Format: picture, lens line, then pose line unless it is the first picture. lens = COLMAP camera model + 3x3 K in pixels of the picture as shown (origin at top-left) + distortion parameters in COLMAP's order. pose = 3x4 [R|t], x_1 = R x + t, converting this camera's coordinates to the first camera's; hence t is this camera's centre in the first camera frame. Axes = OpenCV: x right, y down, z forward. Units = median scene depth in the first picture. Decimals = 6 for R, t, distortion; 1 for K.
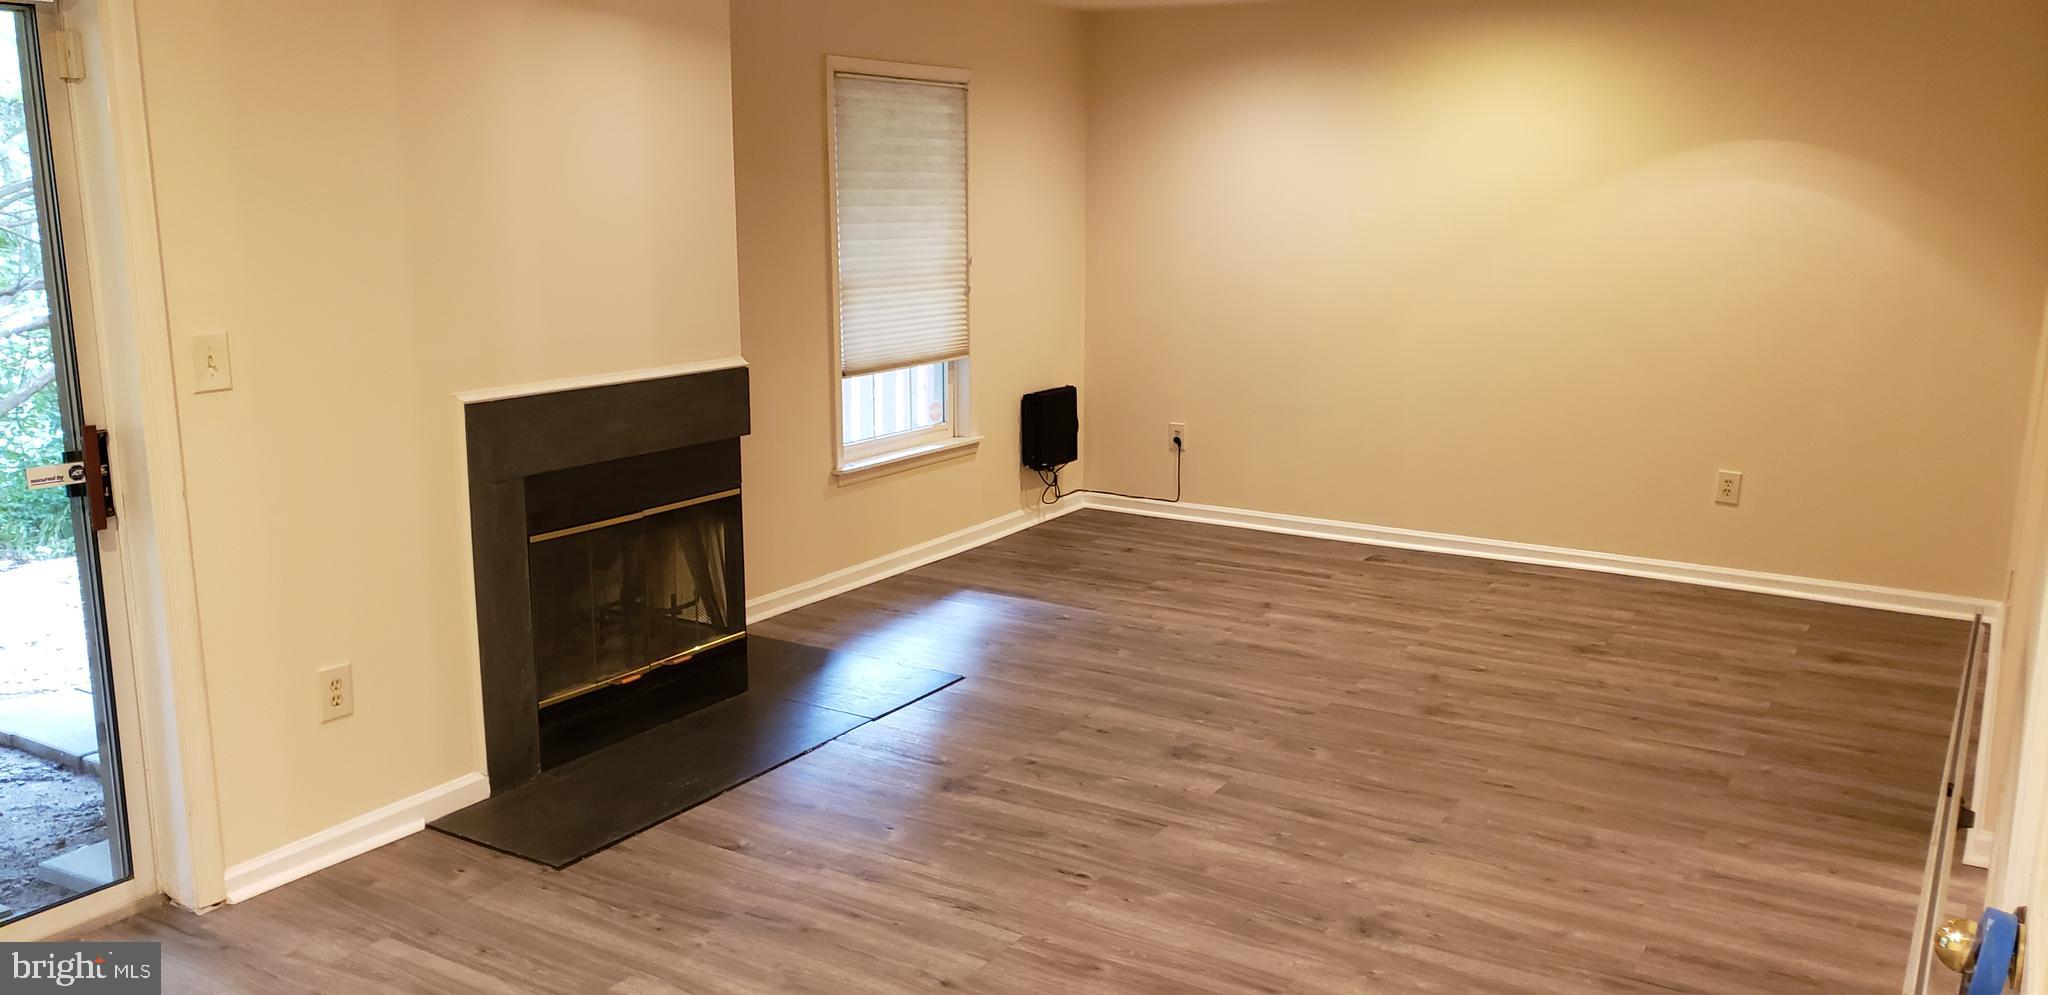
lens RADIAL K [[1586.3, 0, 1036.4], [0, 1586.3, 494.3], [0, 0, 1]] dist [0.169385, -0.401844]
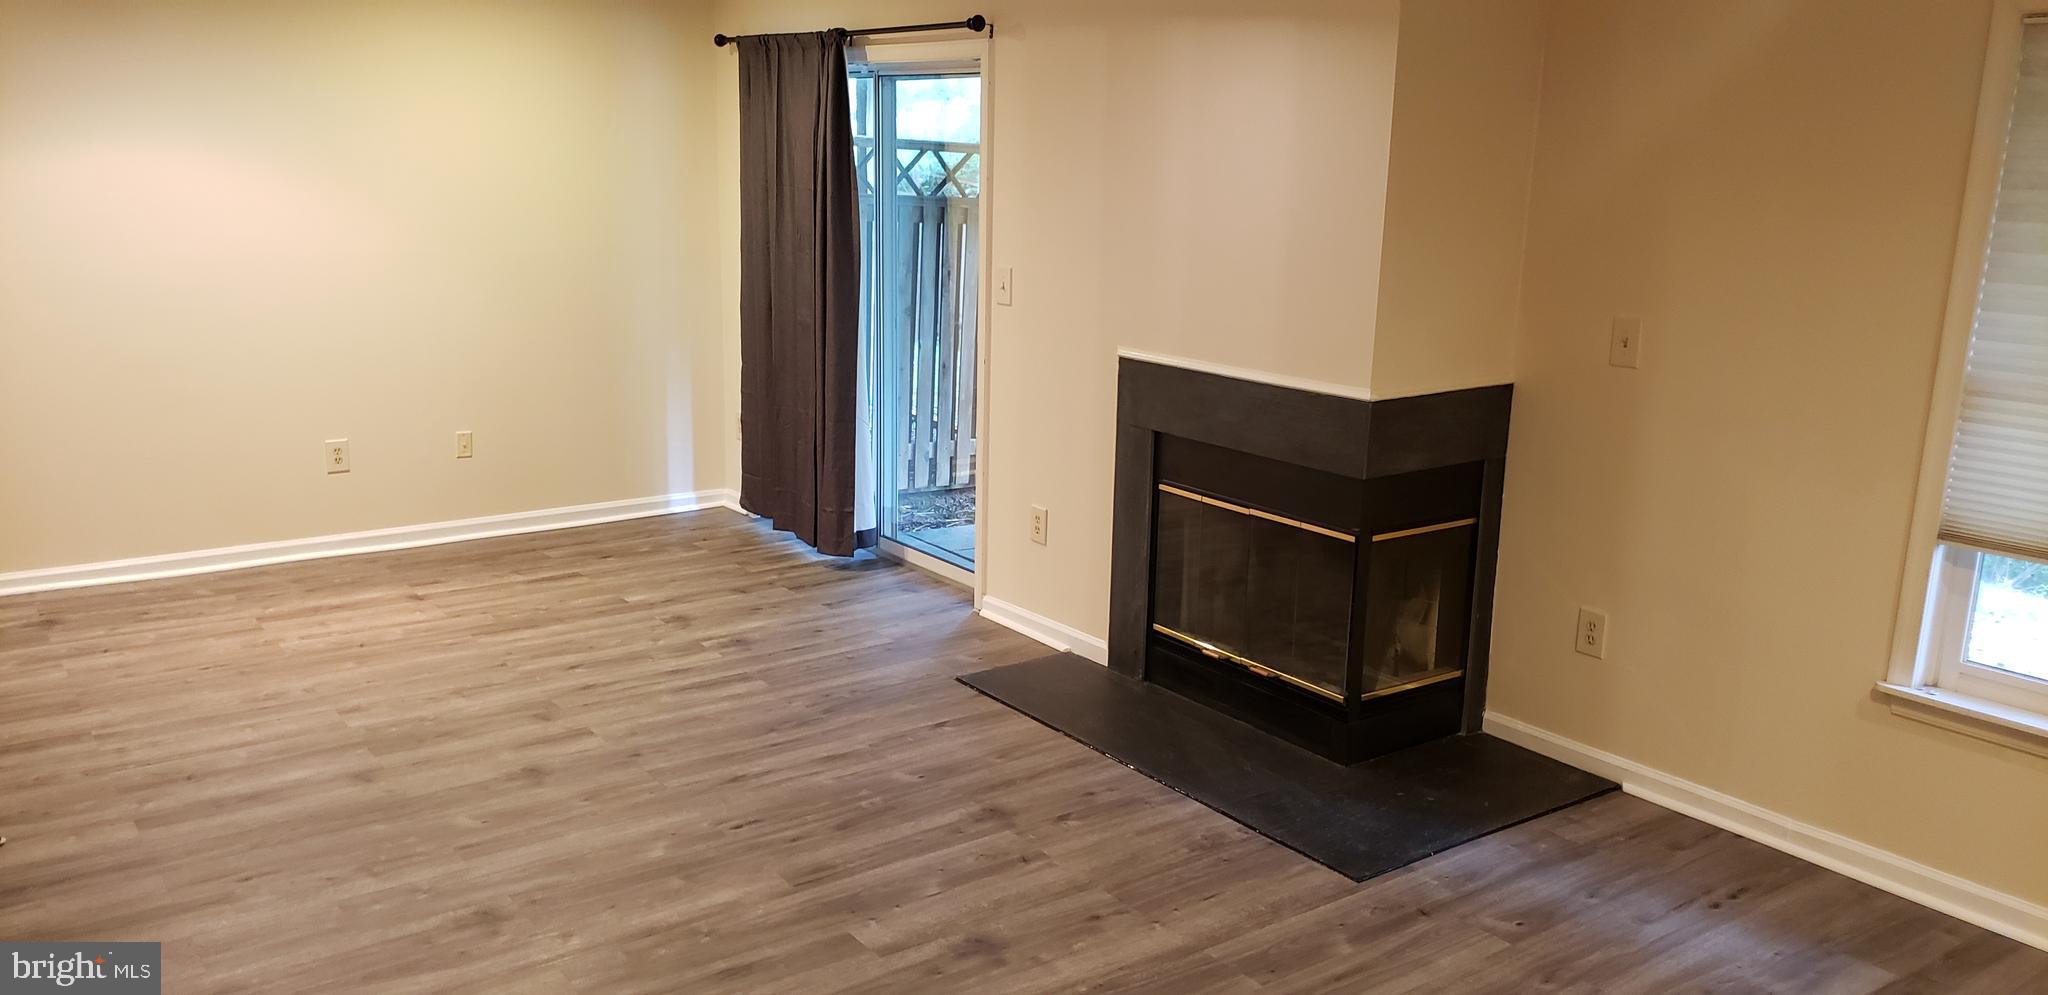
lens RADIAL K [[1586.3, 0, 1036.4], [0, 1586.3, 494.3], [0, 0, 1]] dist [0.169385, -0.401844]
pose [[-0.377376, 0.189303, -0.906505, 0.700194], [-0.200179, 0.939065, 0.279436, -0.245933], [0.904166, 0.286916, -0.316486, 1.155391]]
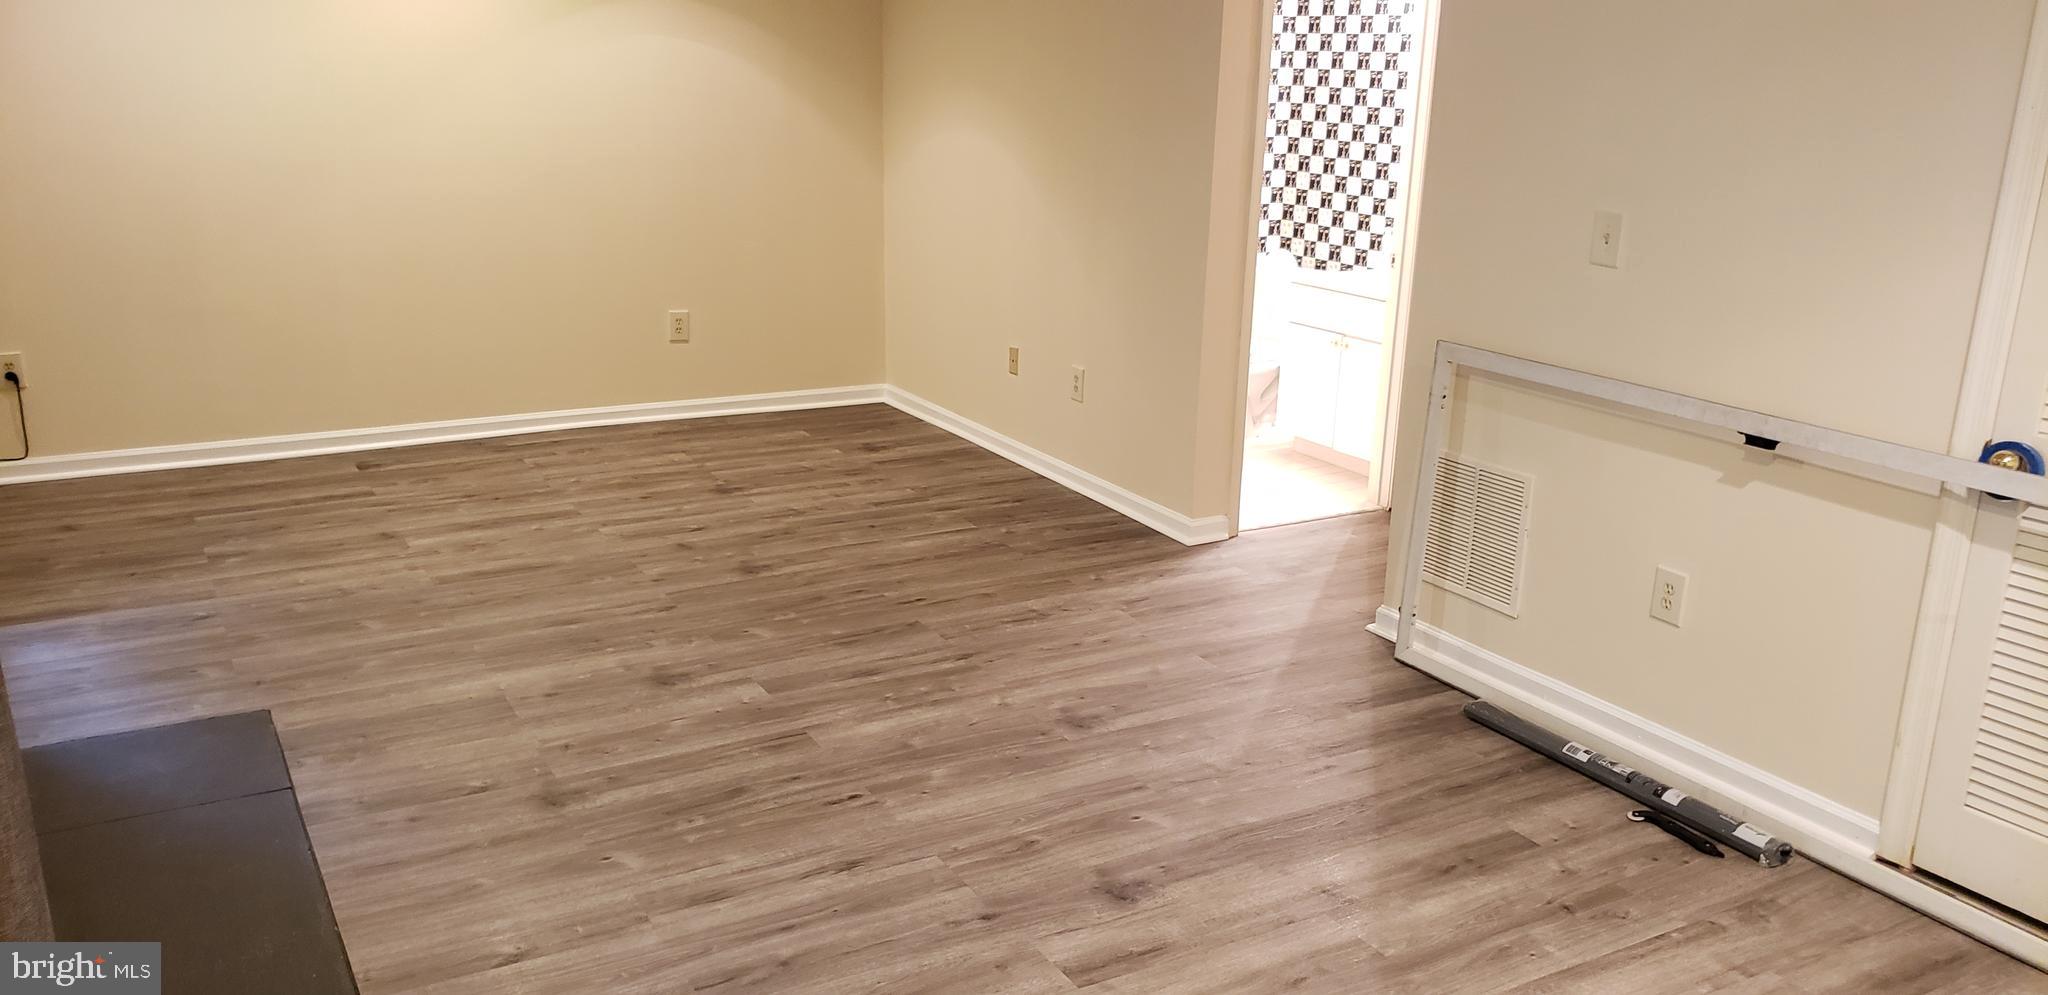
lens RADIAL K [[1586.3, 0, 1036.4], [0, 1586.3, 494.3], [0, 0, 1]] dist [0.169385, -0.401844]
pose [[0.476267, -0.232015, 0.848138, -0.541957], [0.151228, 0.971801, 0.180922, -0.072472], [-0.866198, 0.042094, 0.497924, 0.338181]]
